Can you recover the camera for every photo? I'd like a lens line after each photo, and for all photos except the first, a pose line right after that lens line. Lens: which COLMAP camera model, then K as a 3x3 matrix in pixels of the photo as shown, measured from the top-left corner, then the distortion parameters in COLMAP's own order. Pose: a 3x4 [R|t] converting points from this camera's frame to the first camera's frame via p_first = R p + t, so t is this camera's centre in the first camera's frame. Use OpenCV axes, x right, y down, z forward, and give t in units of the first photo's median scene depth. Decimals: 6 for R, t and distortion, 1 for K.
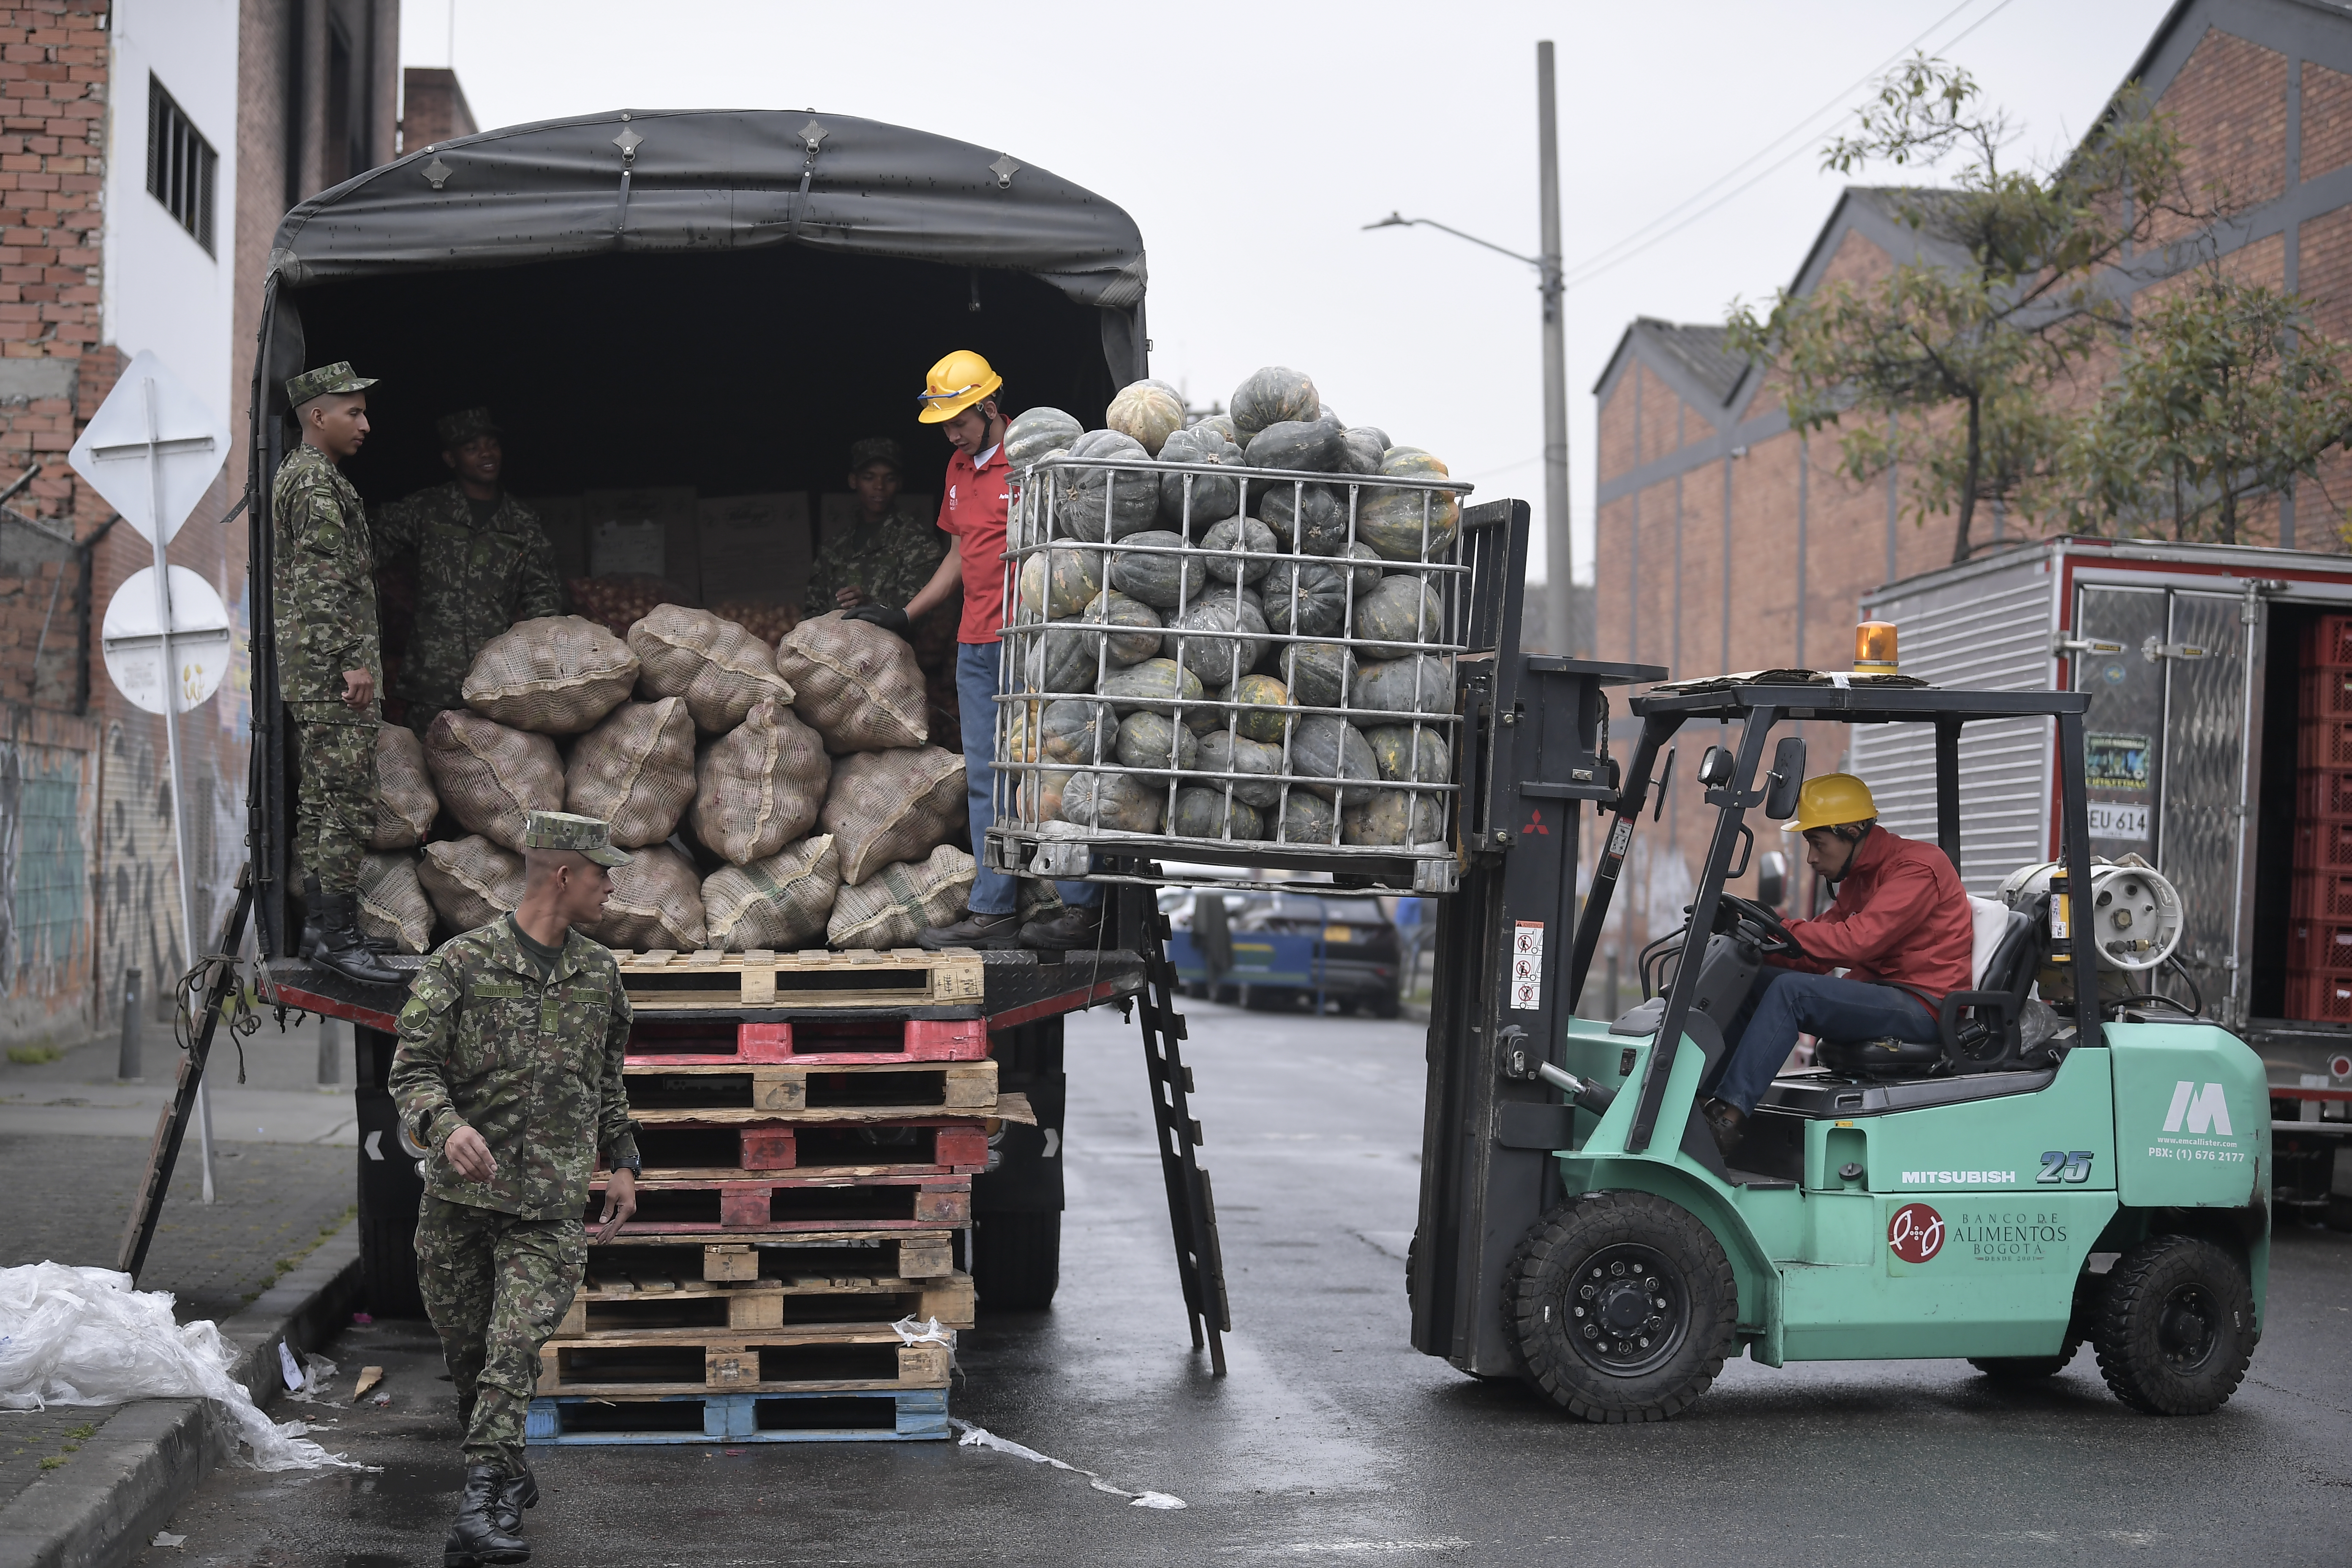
lens RADIAL K [[4673.0, 0, 1178.8], [0, 4673.0, 787.3], [0, 0, 1]] dist [-0.218901, 0.000000]
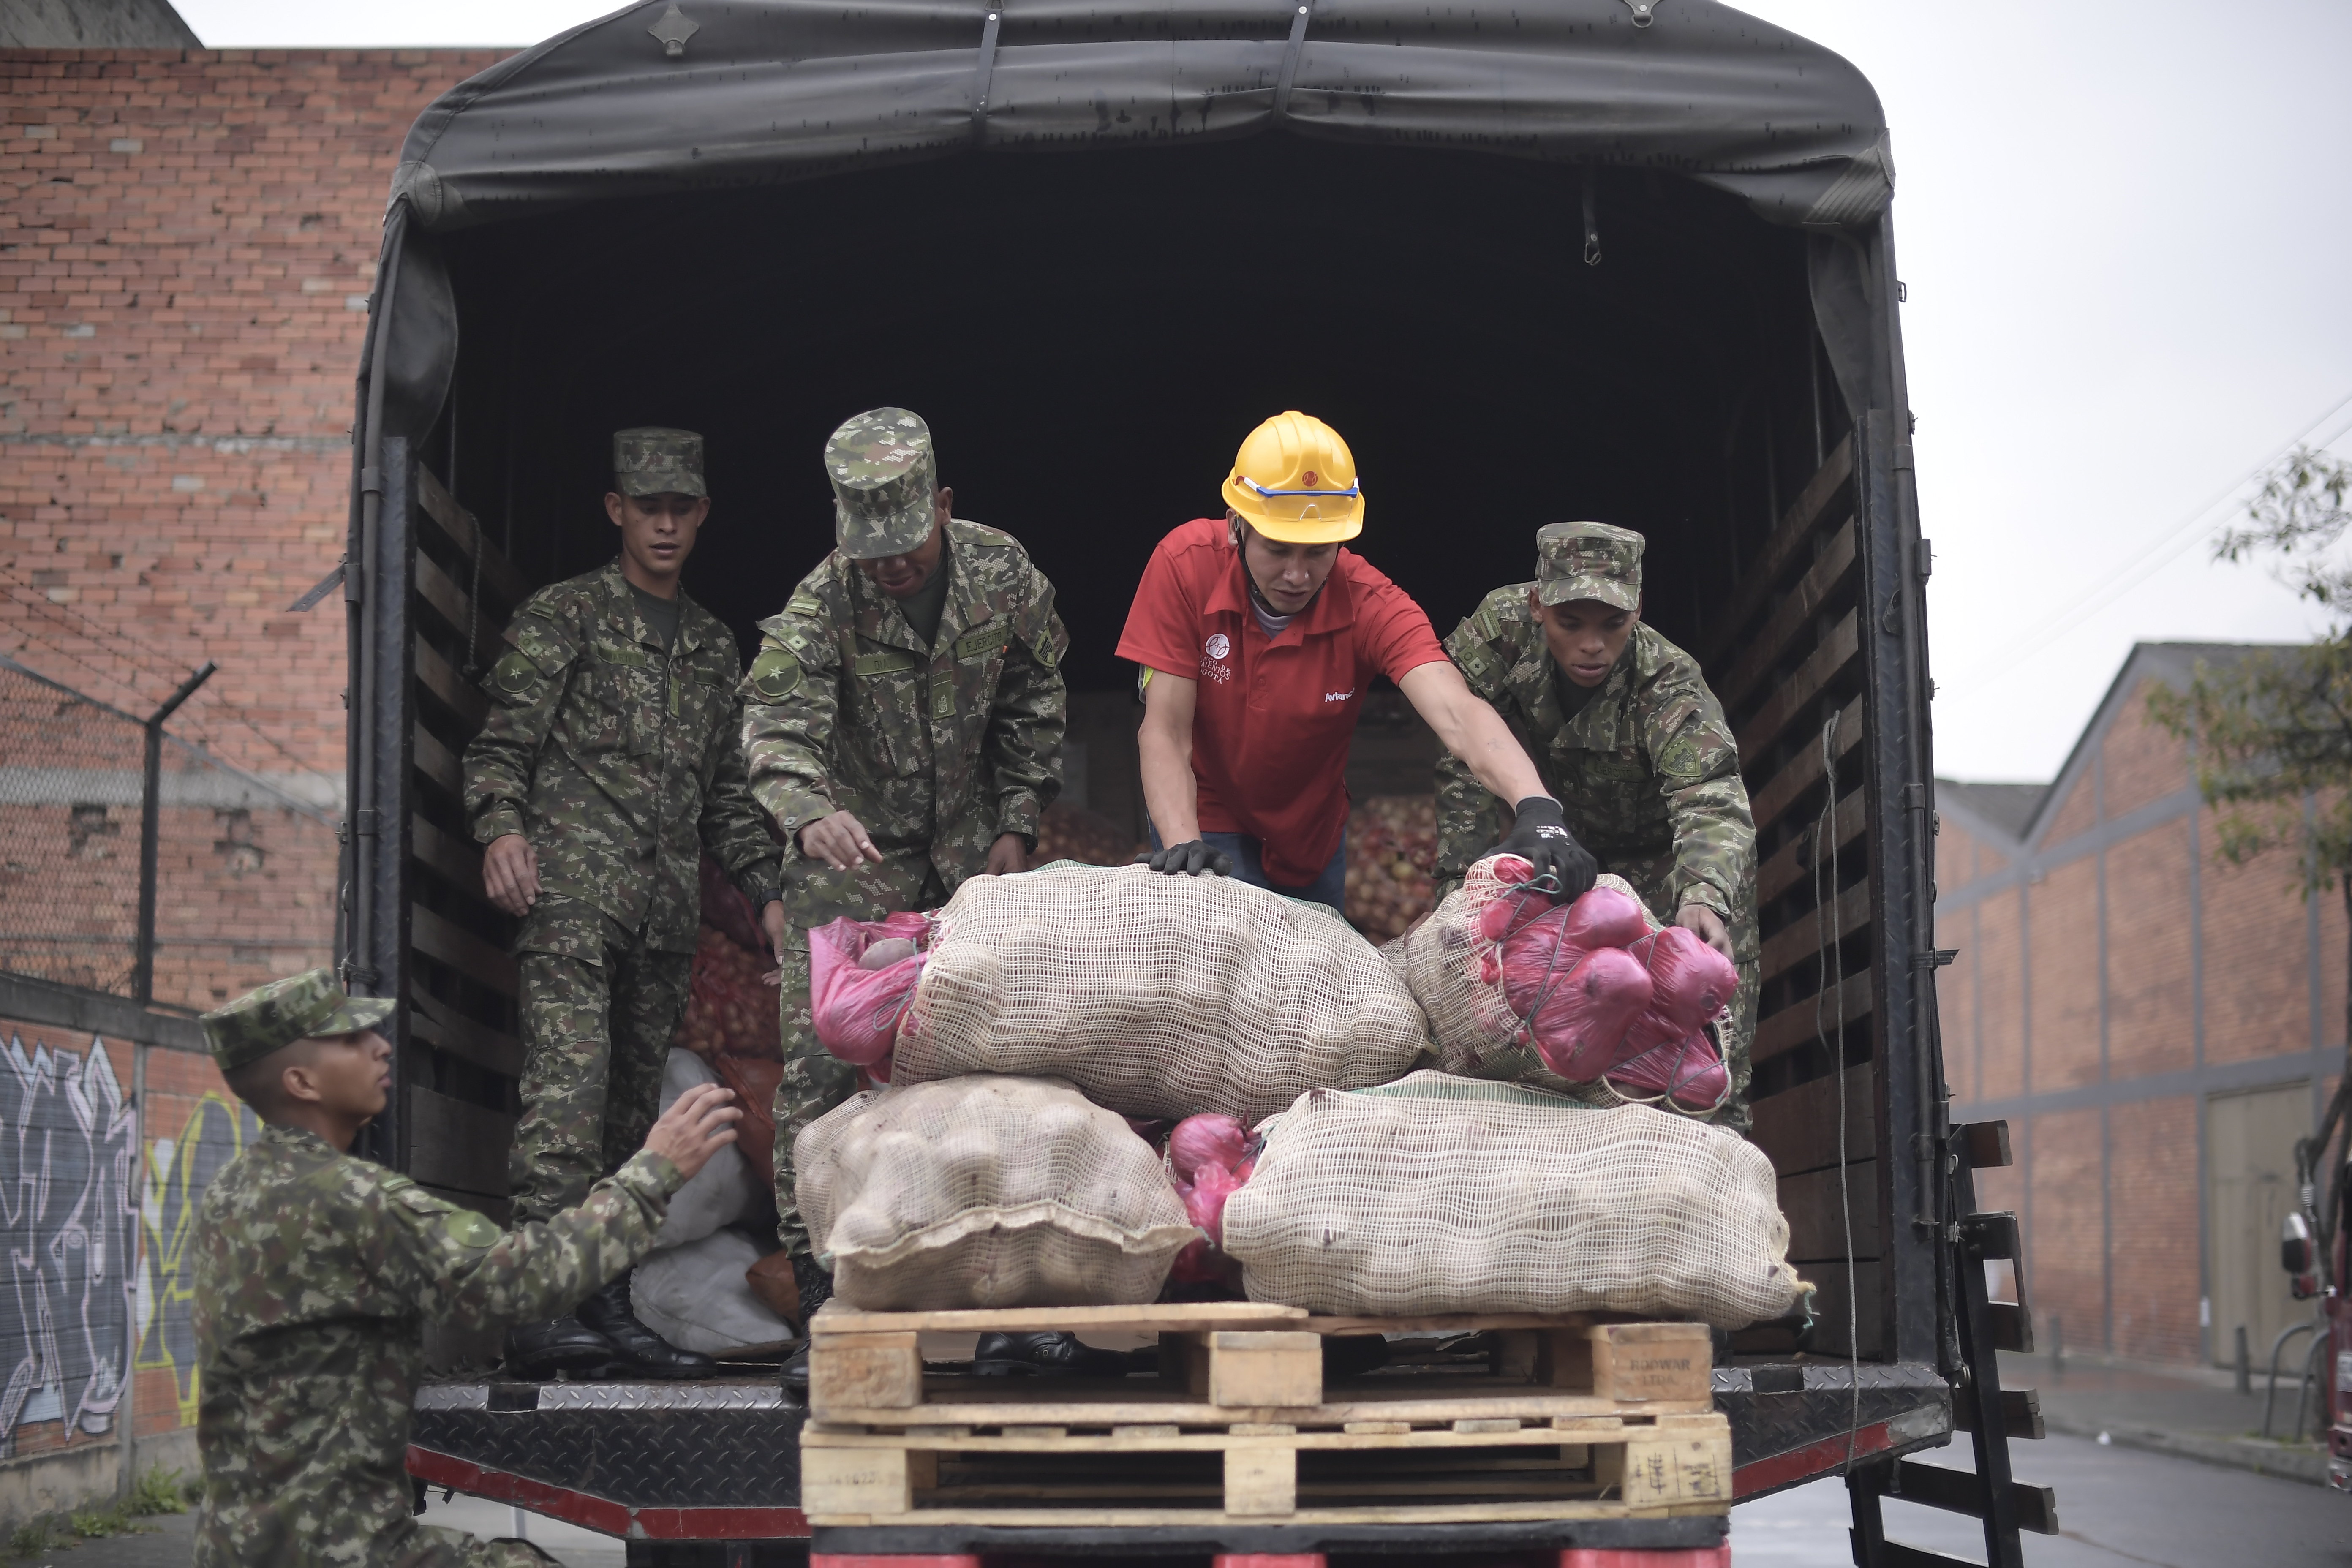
lens RADIAL K [[3325.3, 0, 1173.2], [0, 3325.3, 776.8], [0, 0, 1]] dist [-0.068761, 0.000000]
pose [[0.995231, -0.014806, -0.096414, -0.057148], [0.002949, 0.992528, -0.121985, 0.013790], [0.097499, 0.121119, 0.987838, 0.598300]]
